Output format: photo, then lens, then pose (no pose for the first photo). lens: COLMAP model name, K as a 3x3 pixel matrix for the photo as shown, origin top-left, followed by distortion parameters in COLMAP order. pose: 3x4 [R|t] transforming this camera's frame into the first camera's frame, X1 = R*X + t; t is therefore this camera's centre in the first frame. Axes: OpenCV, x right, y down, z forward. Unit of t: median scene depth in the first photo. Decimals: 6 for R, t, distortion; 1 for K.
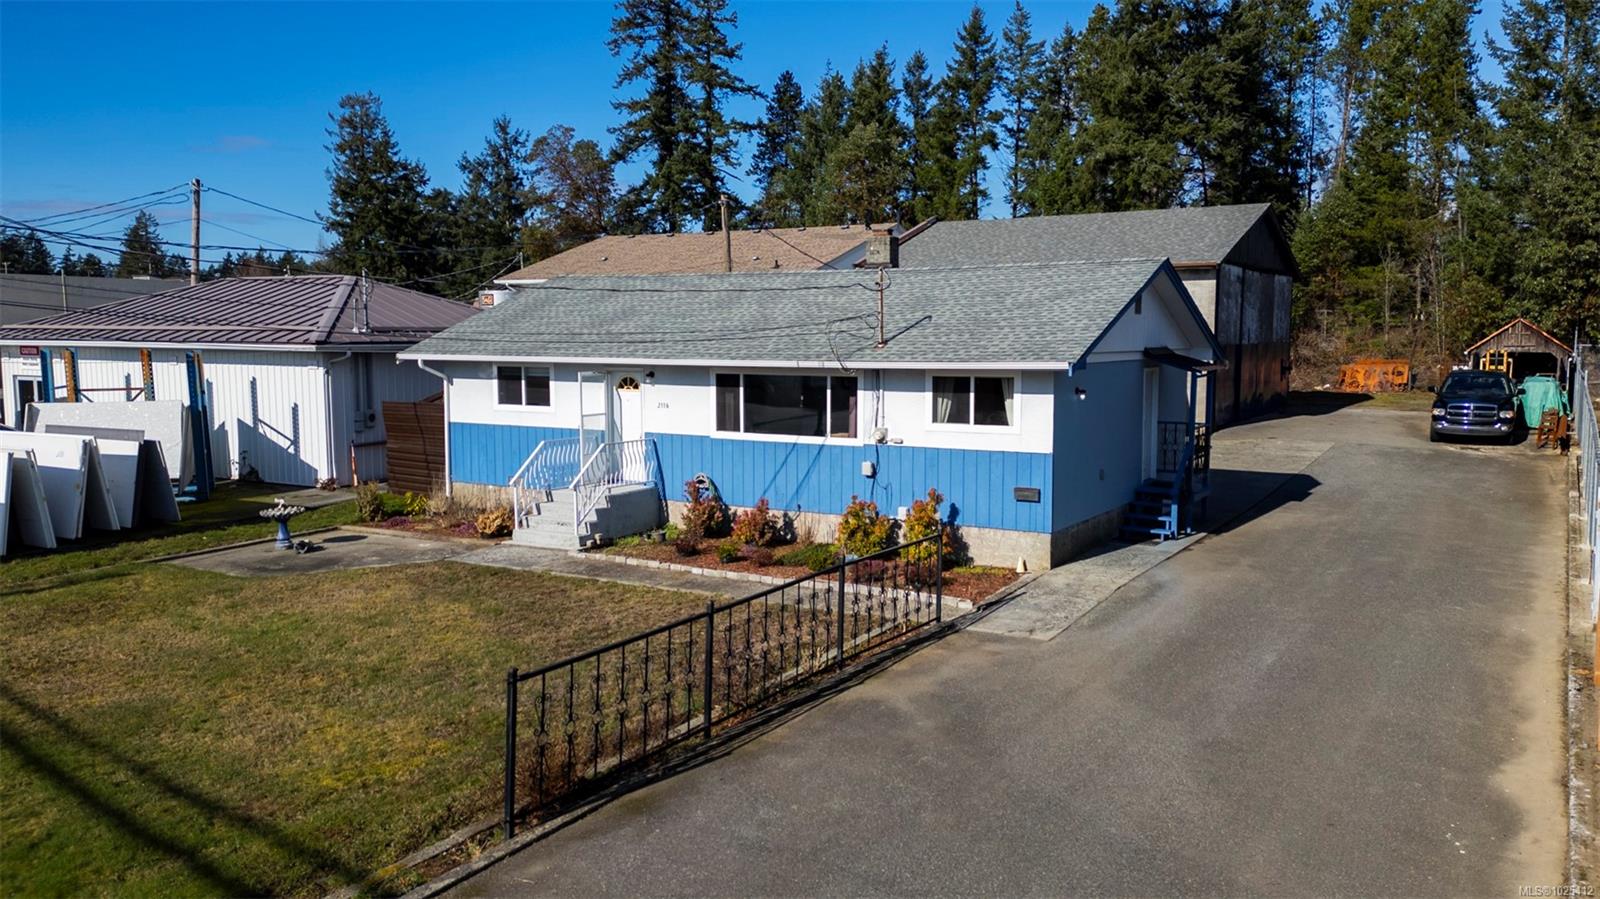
lens RADIAL K [[1250.5, 0, 803.4], [0, 1250.5, 464.5], [0, 0, 1]] dist [0.049006, -0.001257]
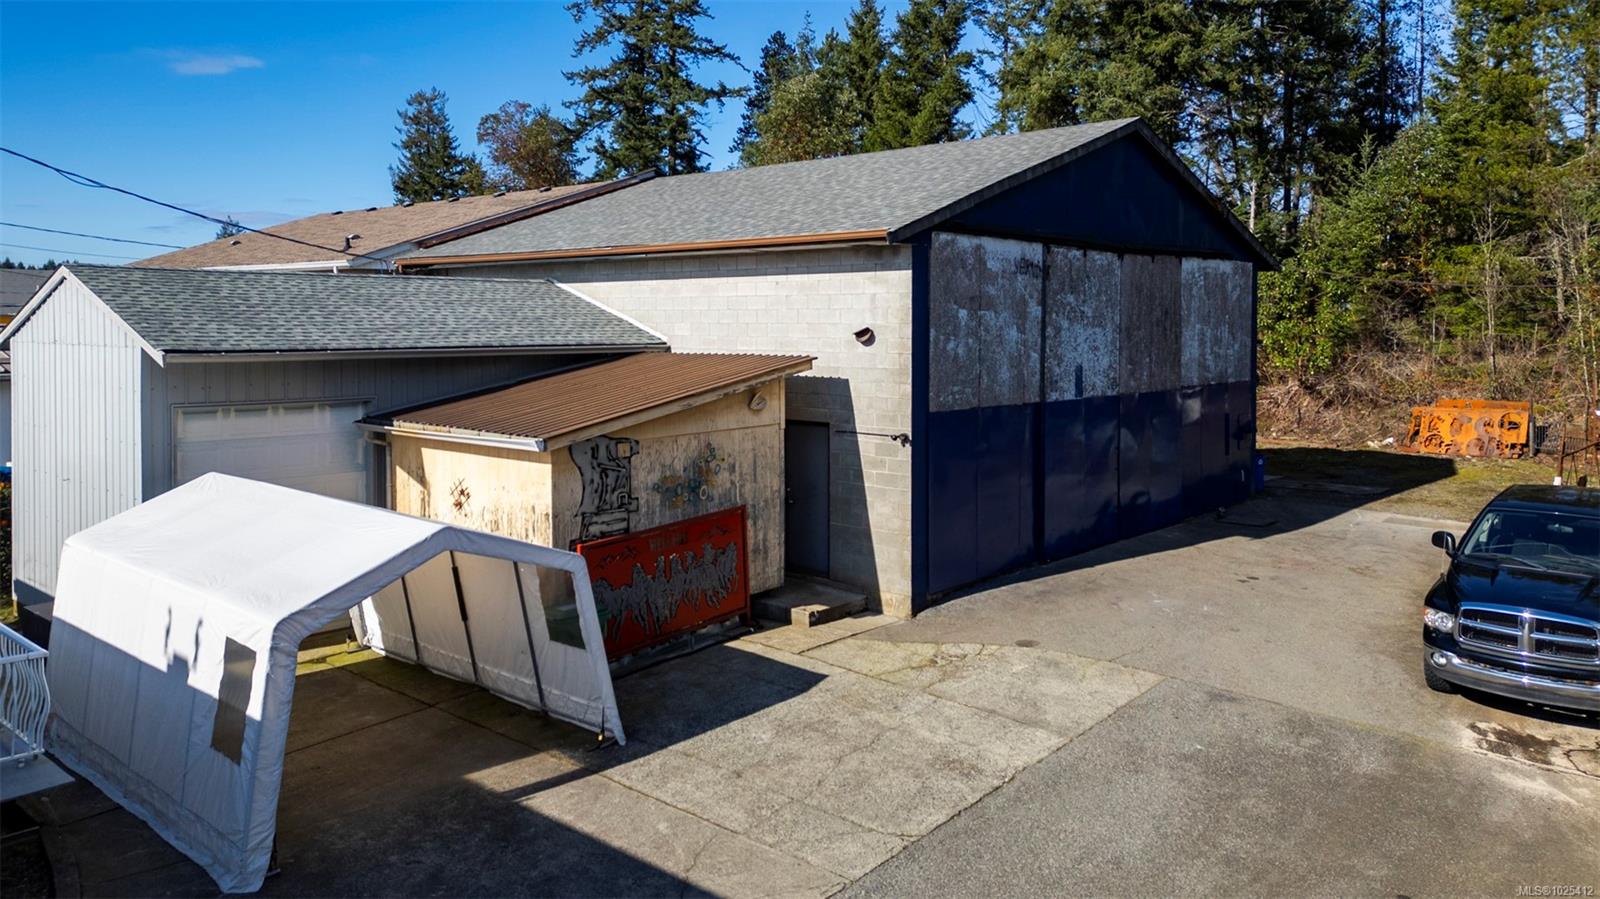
lens RADIAL K [[1181.4, 0, 785.4], [0, 1181.4, 351.1], [0, 0, 1]] dist [0.072632, -0.055862]
pose [[0.983664, 0.001840, -0.180004, 0.216405], [-0.016089, 0.996845, -0.077730, -0.051597], [0.179293, 0.079356, 0.980590, 0.352552]]
